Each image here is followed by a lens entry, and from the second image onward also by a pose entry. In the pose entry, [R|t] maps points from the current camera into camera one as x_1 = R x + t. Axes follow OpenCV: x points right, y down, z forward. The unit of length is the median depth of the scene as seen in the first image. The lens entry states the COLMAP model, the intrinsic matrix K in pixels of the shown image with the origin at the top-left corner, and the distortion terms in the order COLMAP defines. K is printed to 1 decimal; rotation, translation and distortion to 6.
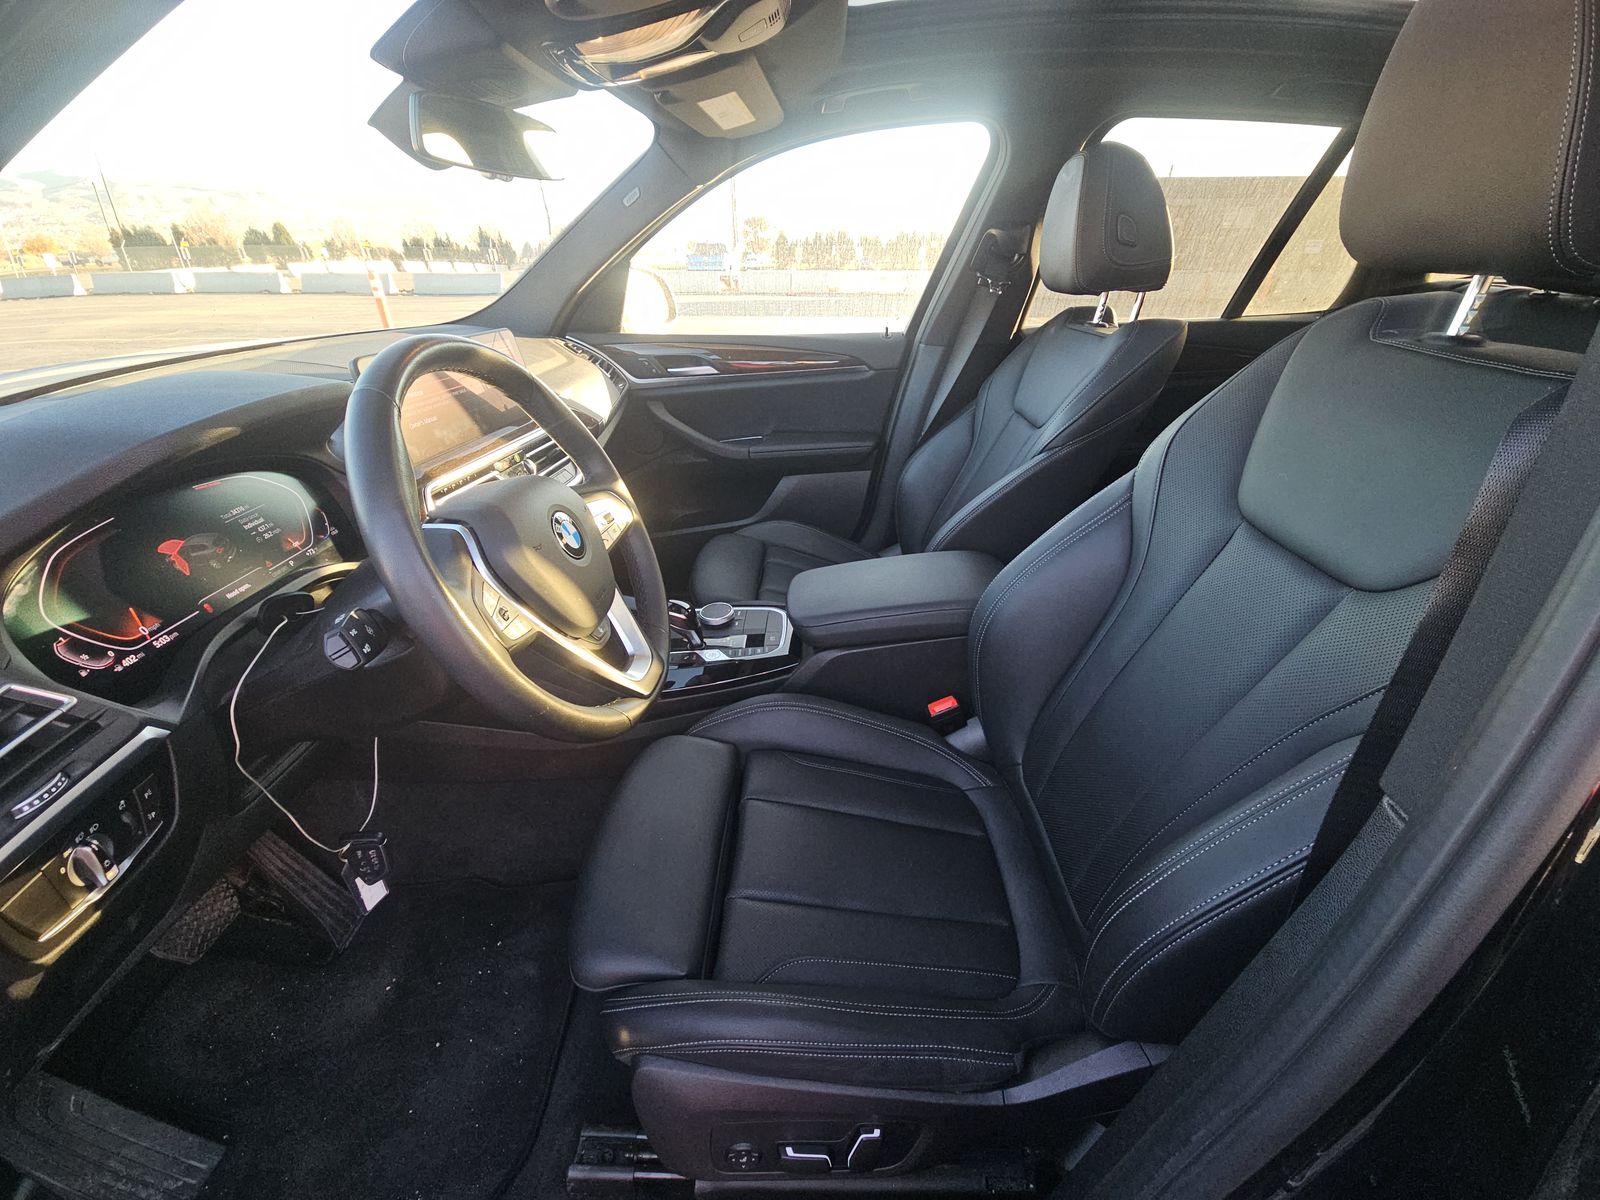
lens RADIAL K [[643.8, 0, 812.1], [0, 643.8, 603.1], [0, 0, 1]] dist [0.000607, -0.000466]
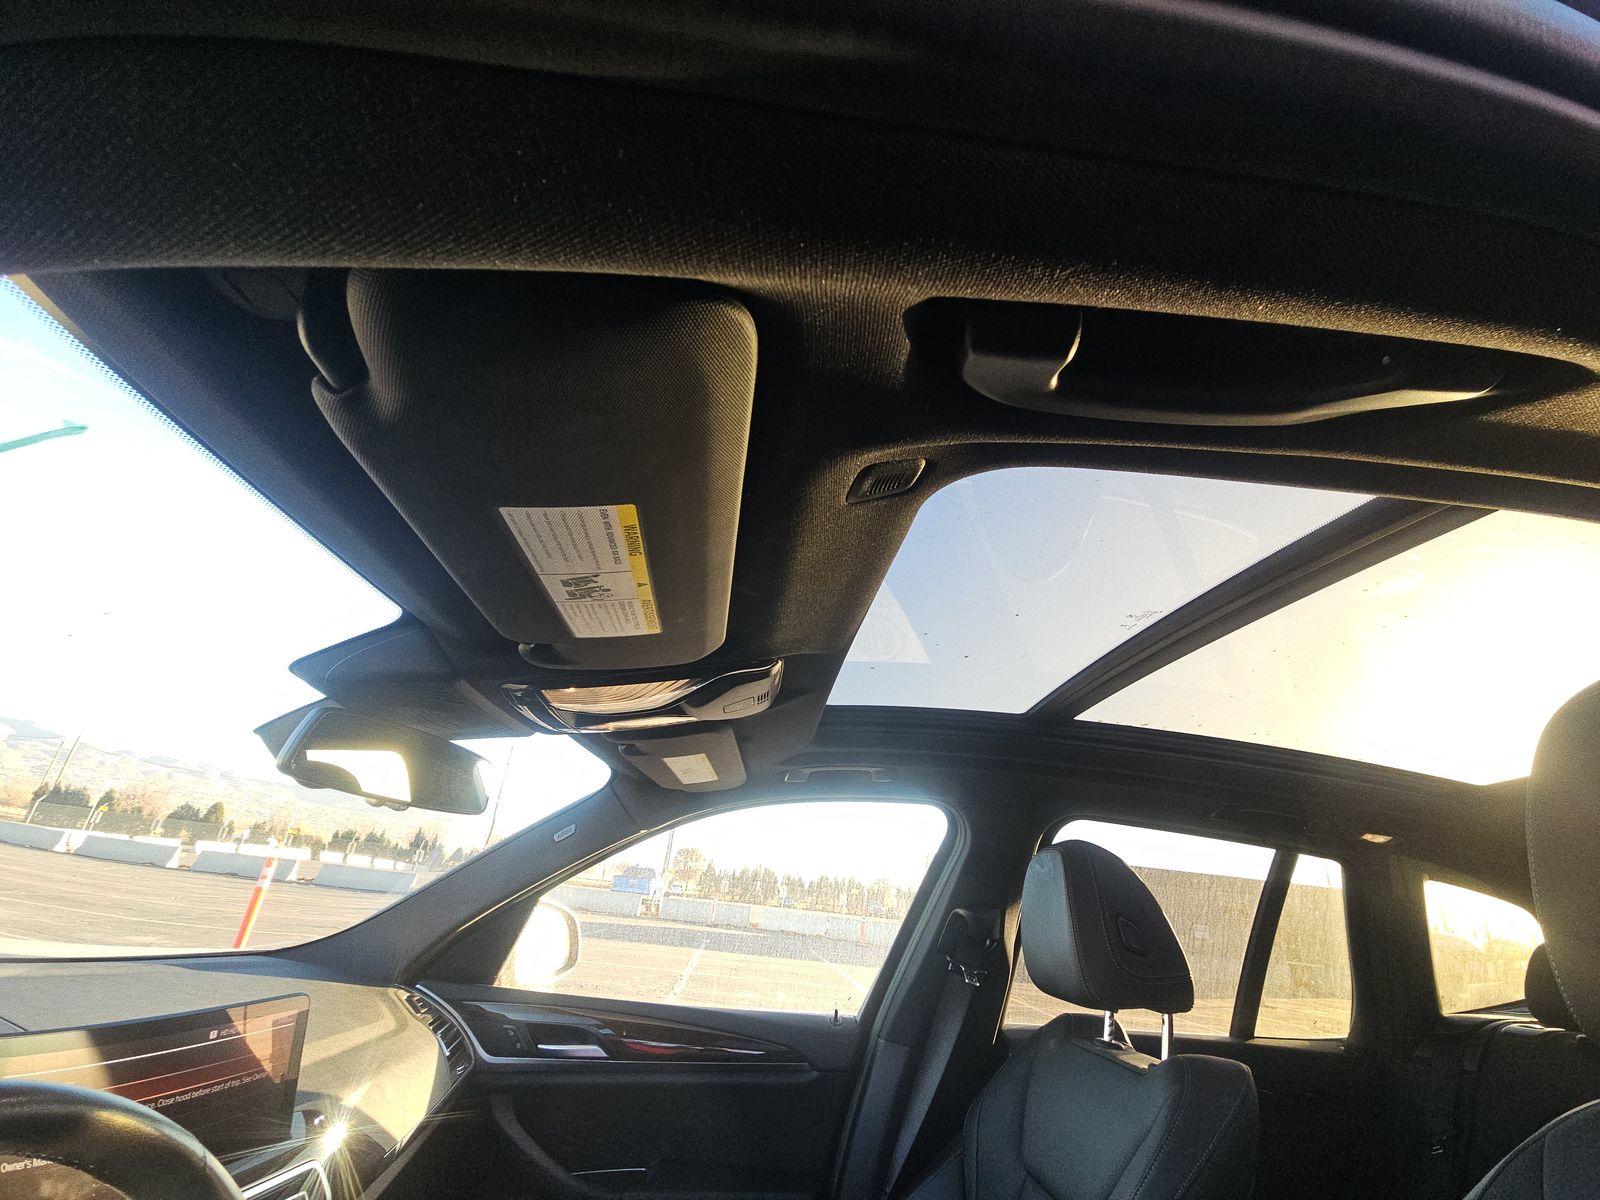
lens RADIAL K [[643.8, 0, 812.1], [0, 643.8, 603.1], [0, 0, 1]] dist [0.000607, -0.000466]
pose [[0.989623, 0.132083, 0.056572, -0.031508], [-0.035363, 0.605484, -0.795071, -0.120770], [-0.139268, 0.784820, 0.603872, 0.155131]]
